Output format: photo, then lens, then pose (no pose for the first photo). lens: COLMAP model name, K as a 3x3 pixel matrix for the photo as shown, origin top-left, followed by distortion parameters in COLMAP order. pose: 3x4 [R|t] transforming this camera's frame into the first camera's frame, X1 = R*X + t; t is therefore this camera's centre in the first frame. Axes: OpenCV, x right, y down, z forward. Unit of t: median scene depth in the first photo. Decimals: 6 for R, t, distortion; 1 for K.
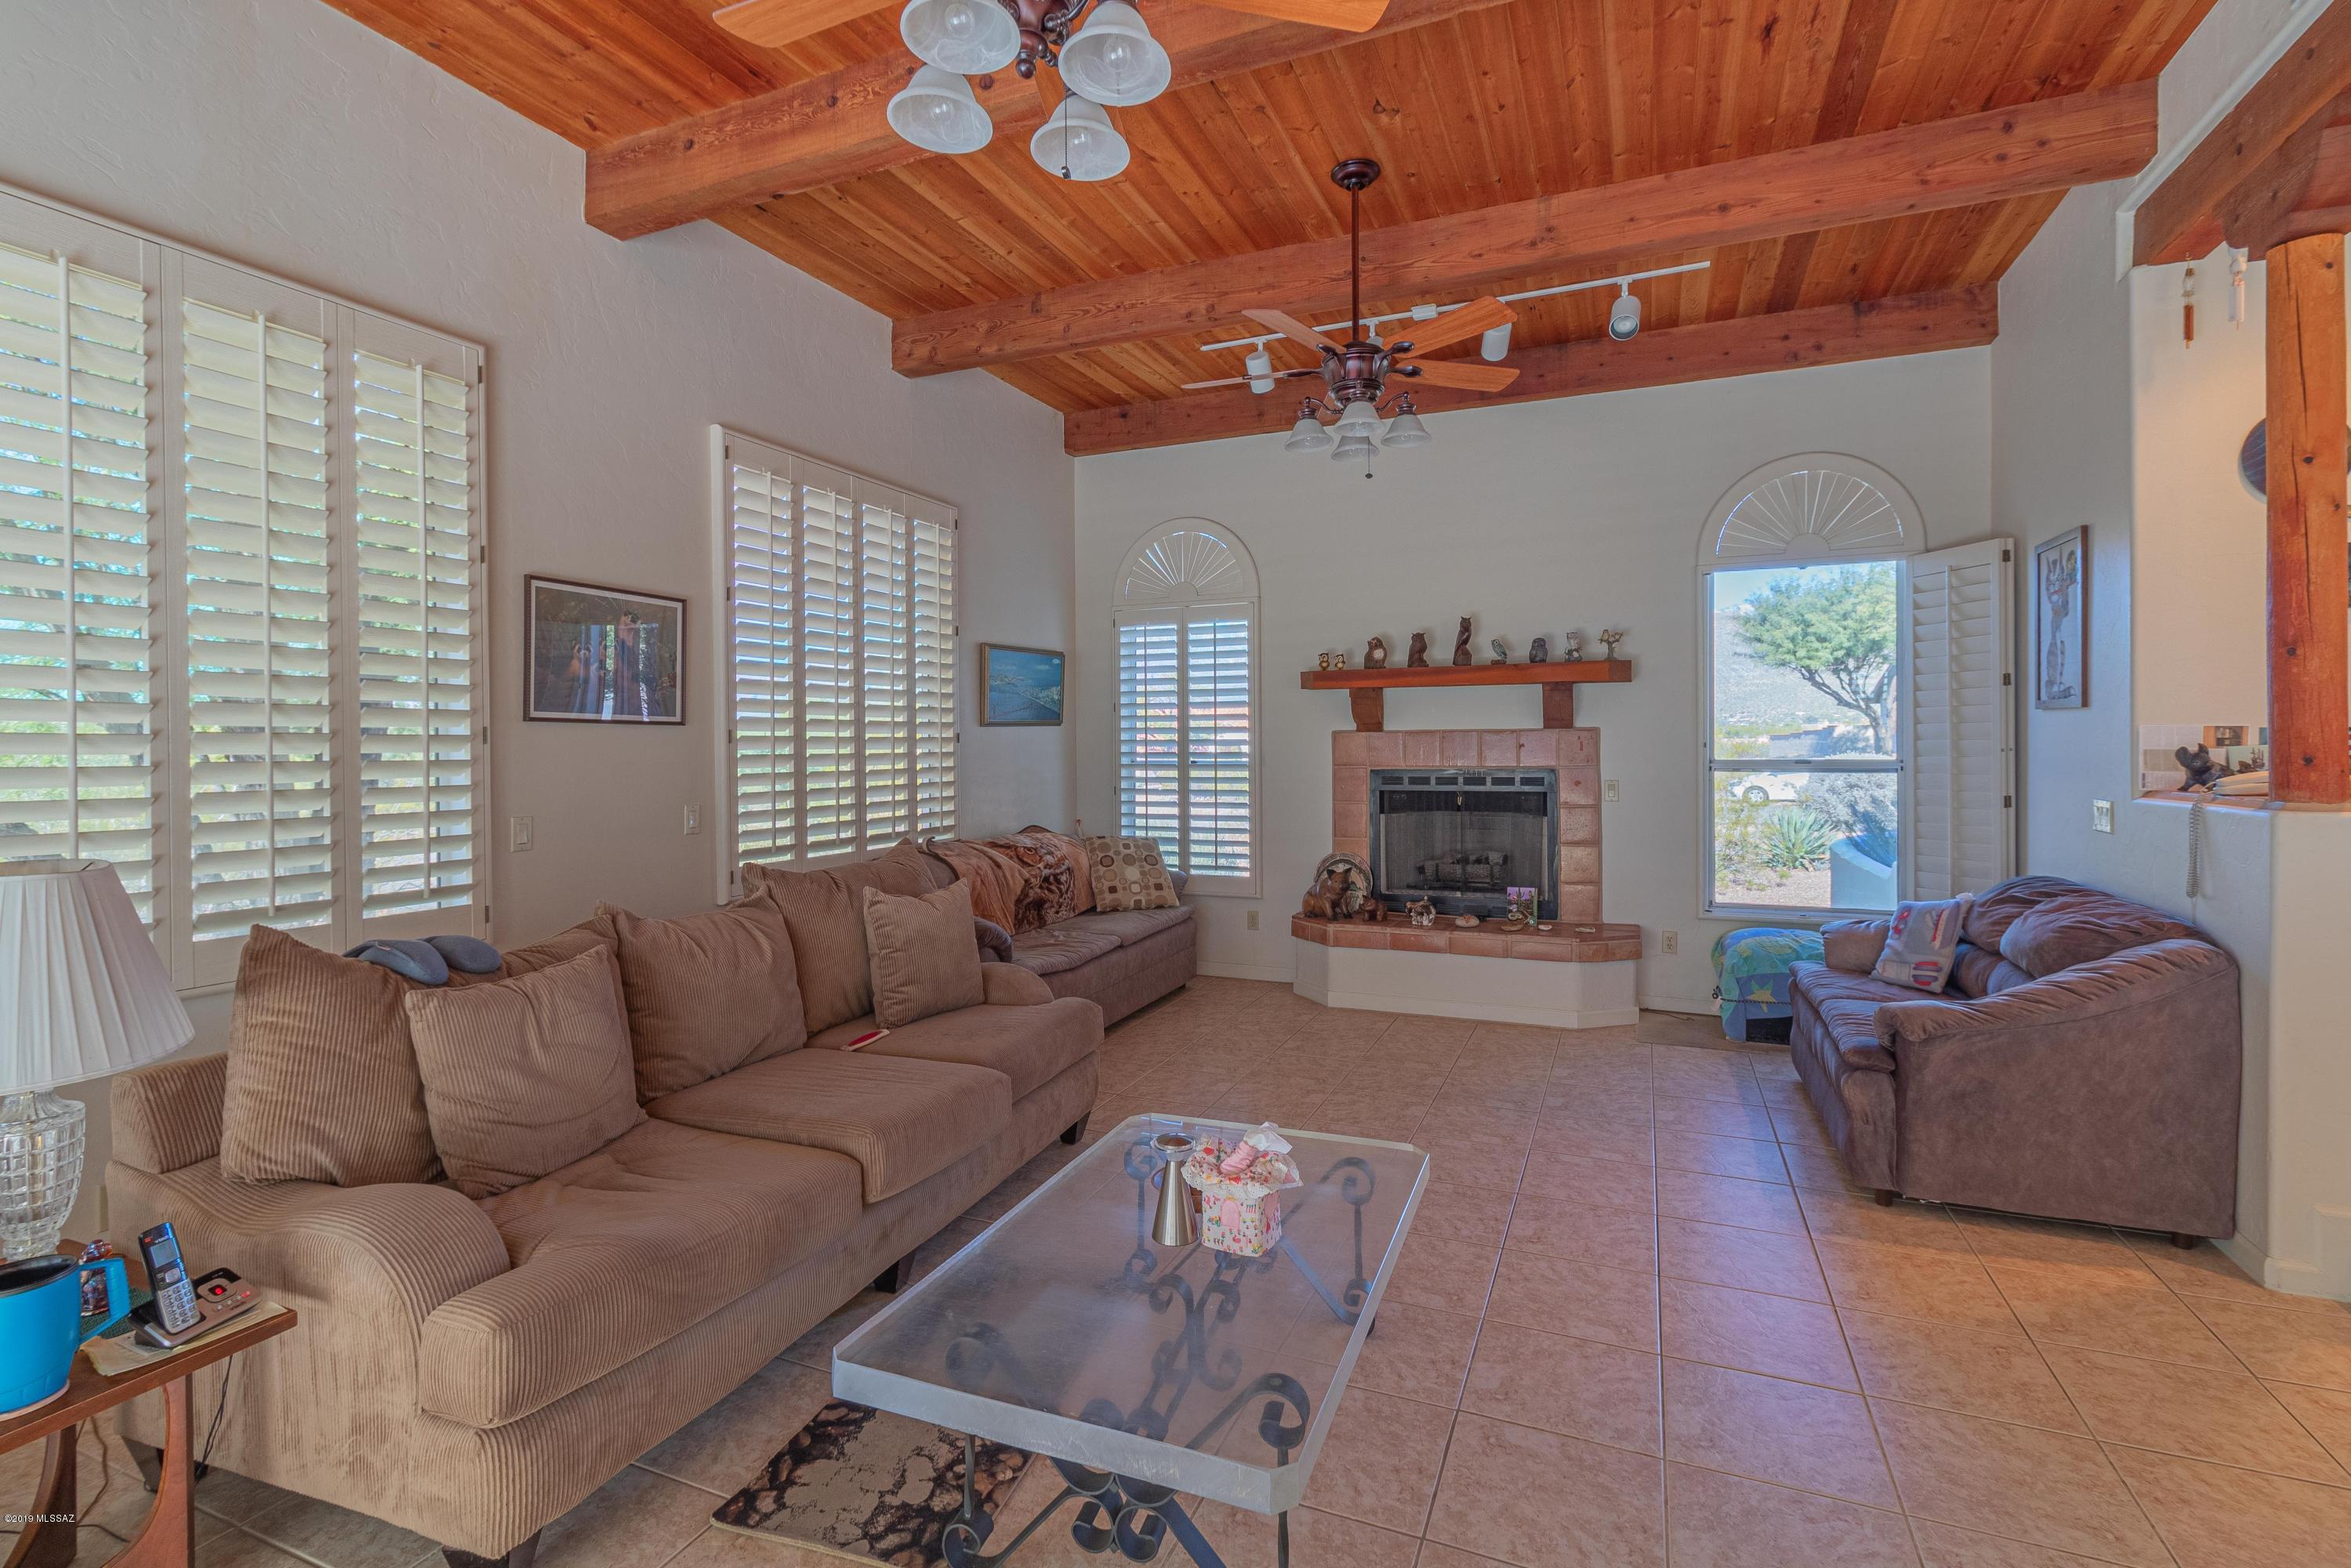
lens RADIAL K [[1100.3, 0, 1167.4], [0, 1100.3, 749.9], [0, 0, 1]] dist [0.006236, -0.000047]
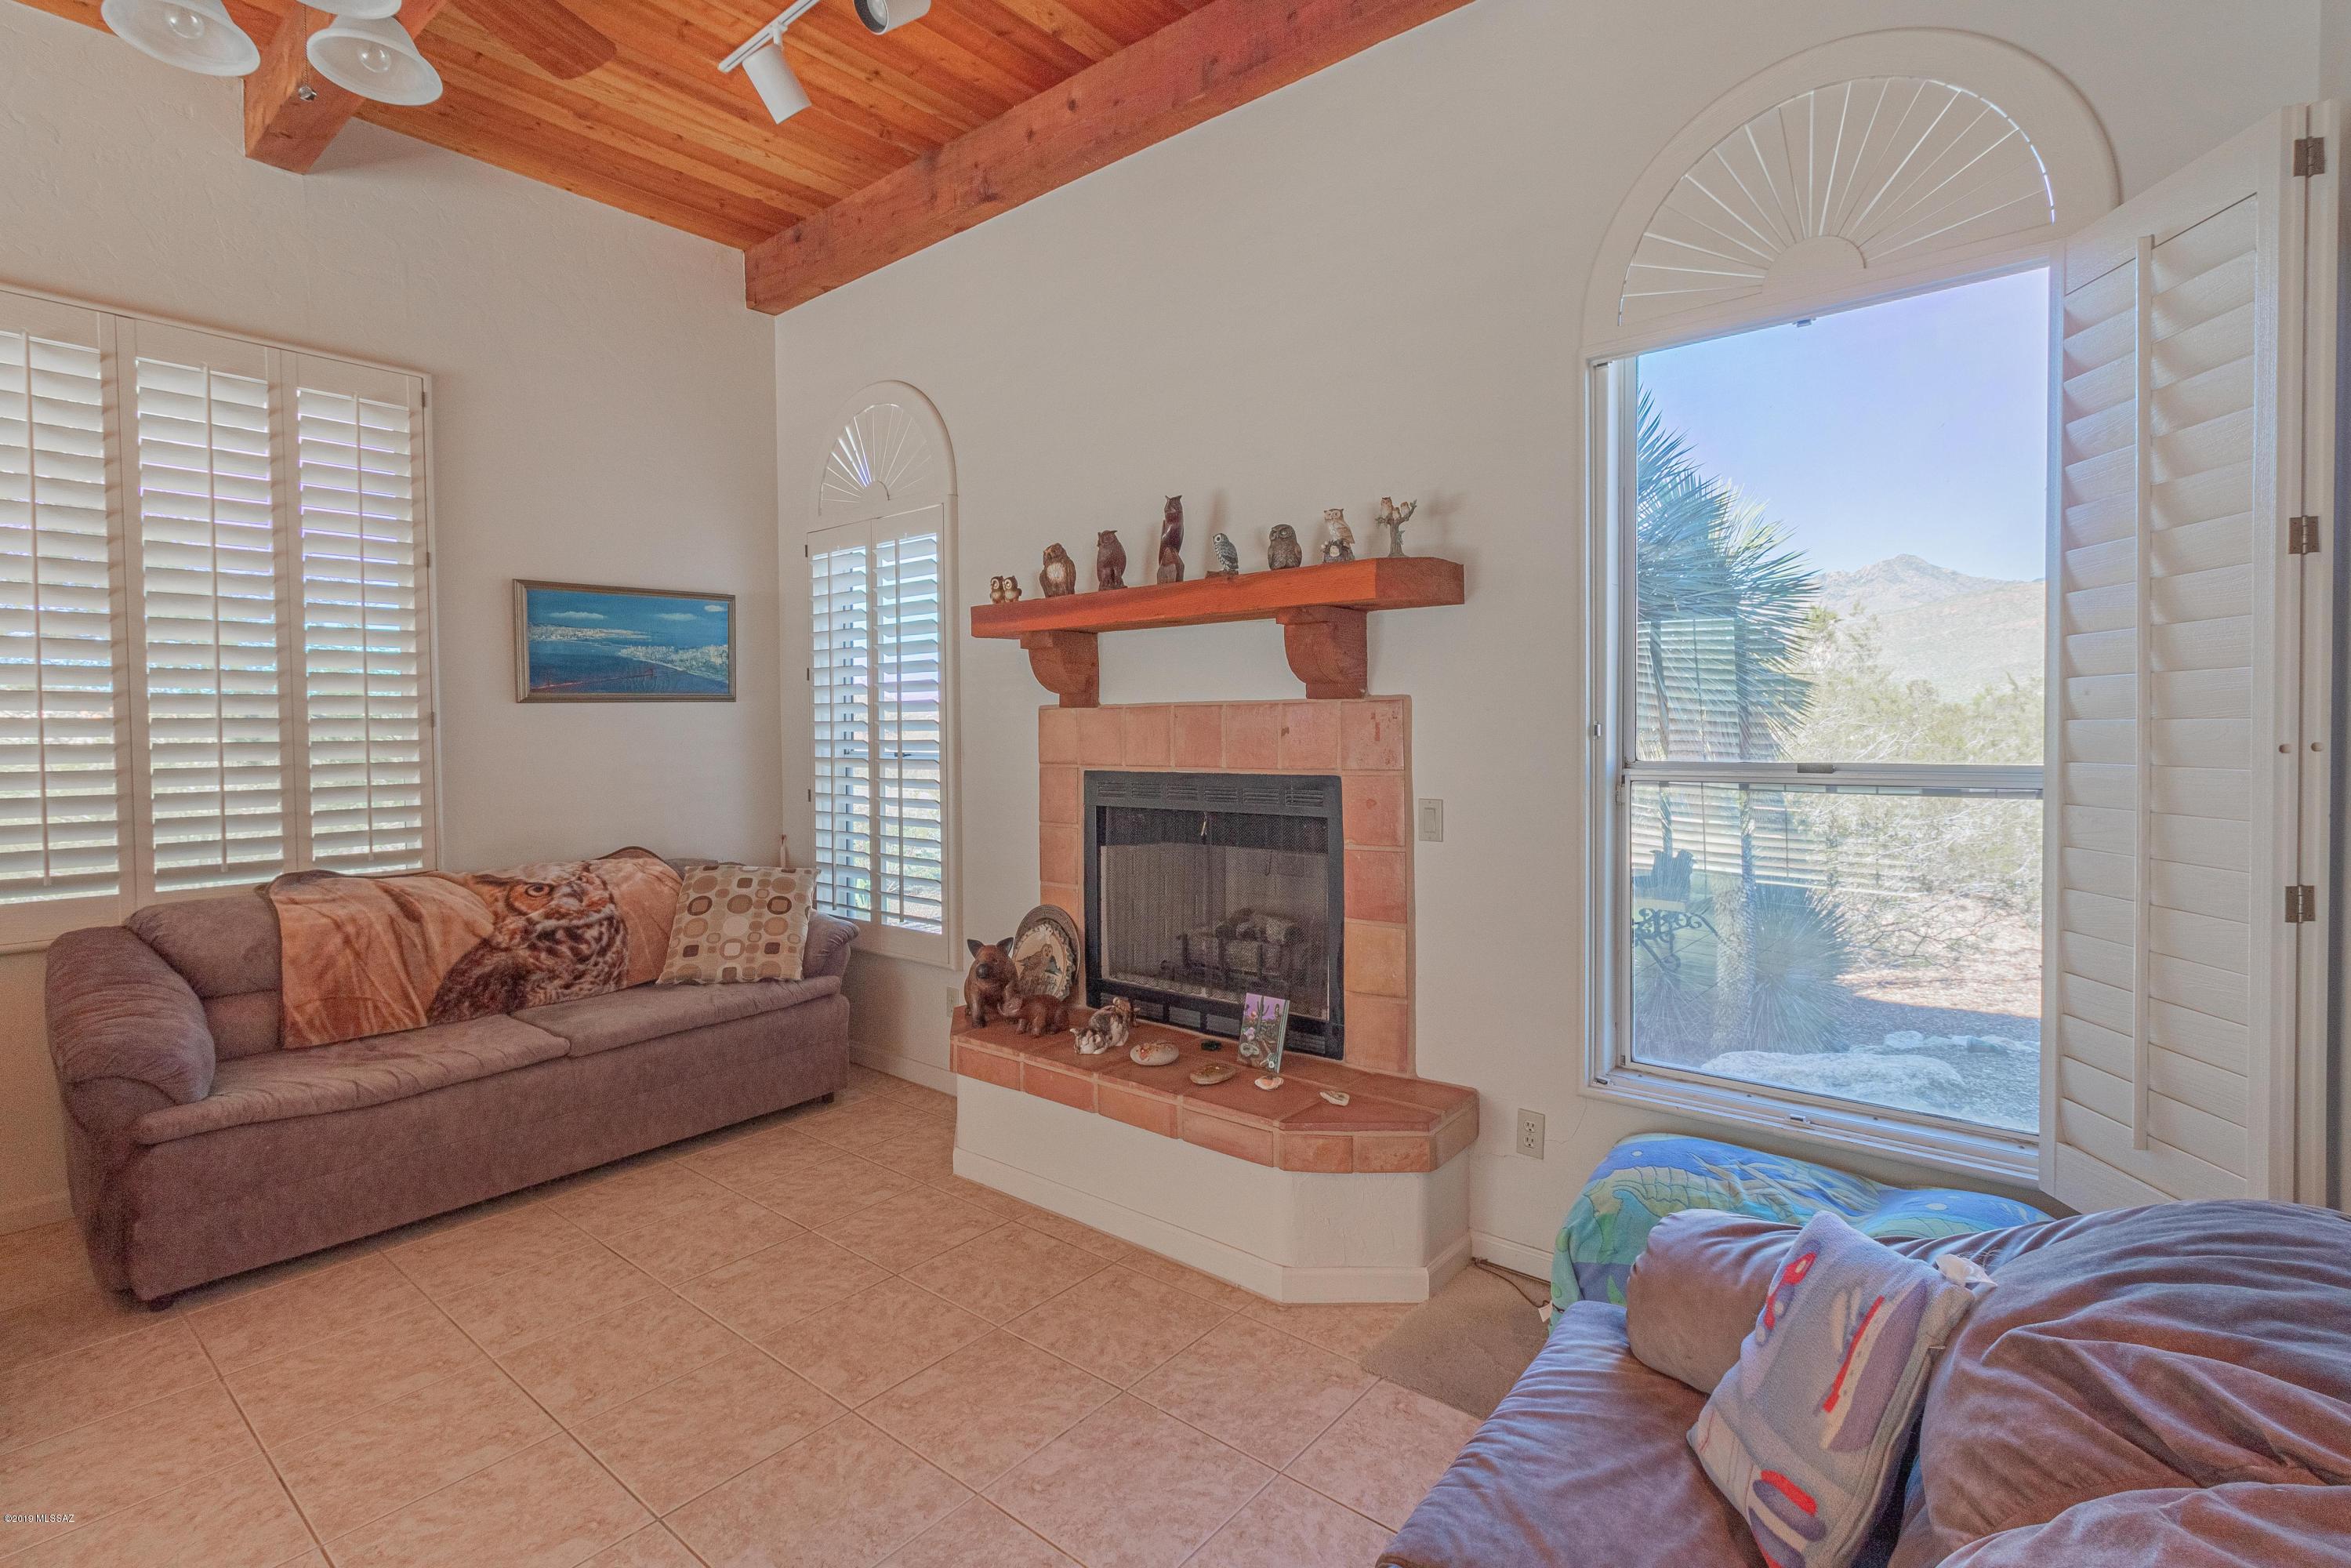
lens RADIAL K [[1100.3, 0, 1179.4], [0, 1100.3, 753.2], [0, 0, 1]] dist [0.006236, -0.000047]
pose [[0.959218, 0.006183, -0.282598, 0.416673], [-0.000537, 0.999799, 0.020051, -0.003833], [0.282665, -0.019081, 0.959029, 0.459880]]
